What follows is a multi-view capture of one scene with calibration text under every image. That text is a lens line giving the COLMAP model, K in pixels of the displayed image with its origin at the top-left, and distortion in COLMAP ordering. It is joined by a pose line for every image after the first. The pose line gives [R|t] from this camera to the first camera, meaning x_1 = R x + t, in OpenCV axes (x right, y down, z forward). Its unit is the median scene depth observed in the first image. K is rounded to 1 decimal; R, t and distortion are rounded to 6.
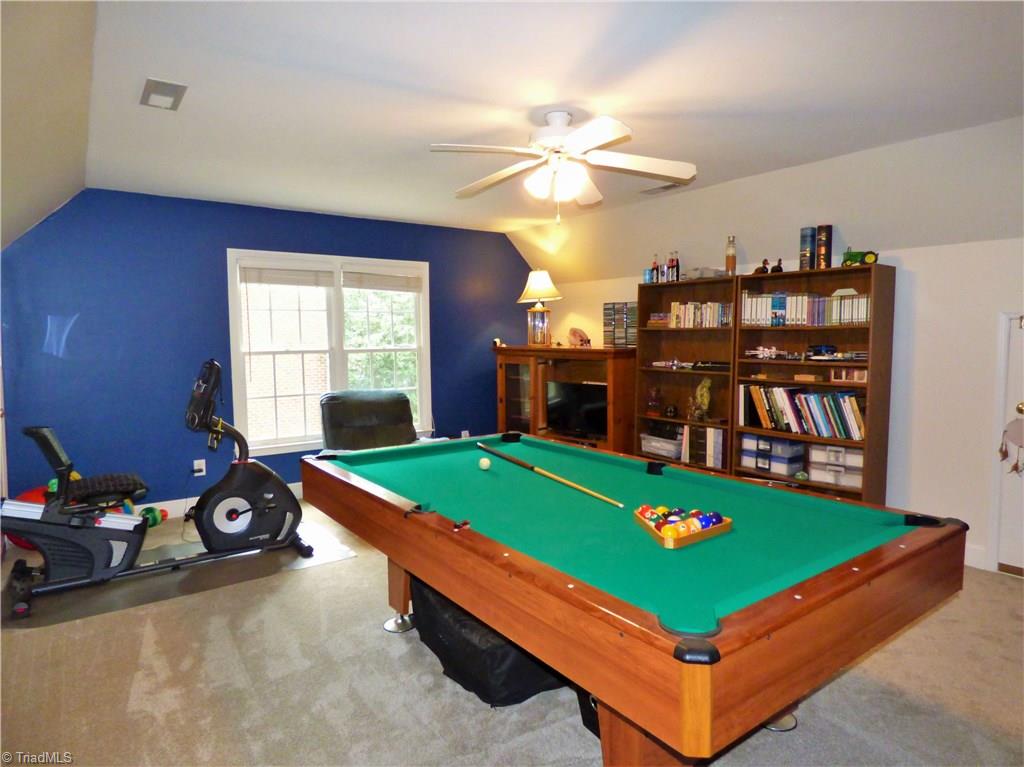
lens RADIAL K [[643.9, 0, 515.3], [0, 643.9, 377.6], [0, 0, 1]] dist [0.005420, 0.001044]
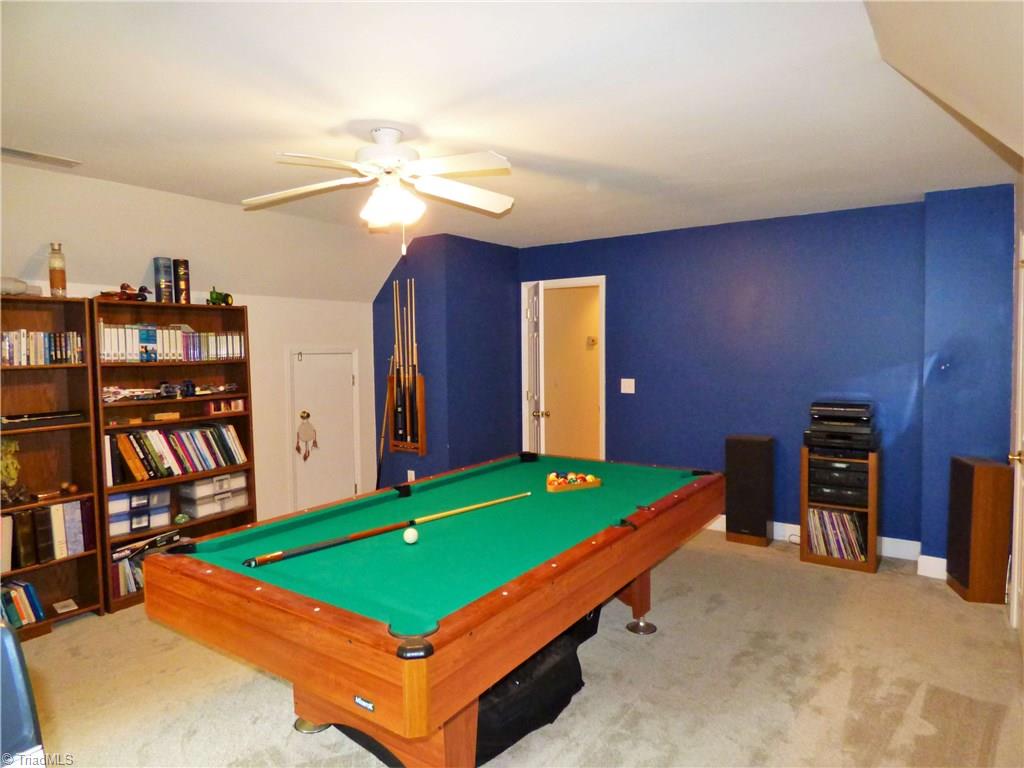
lens RADIAL K [[611.6, 0, 524.5], [0, 611.6, 386.3], [0, 0, 1]] dist [-0.004739, 0.000264]
pose [[-0.328248, -0.038629, 0.943801, -0.559460], [0.093515, 0.992926, 0.073163, -0.059570], [-0.939951, 0.112275, -0.322314, 0.791938]]
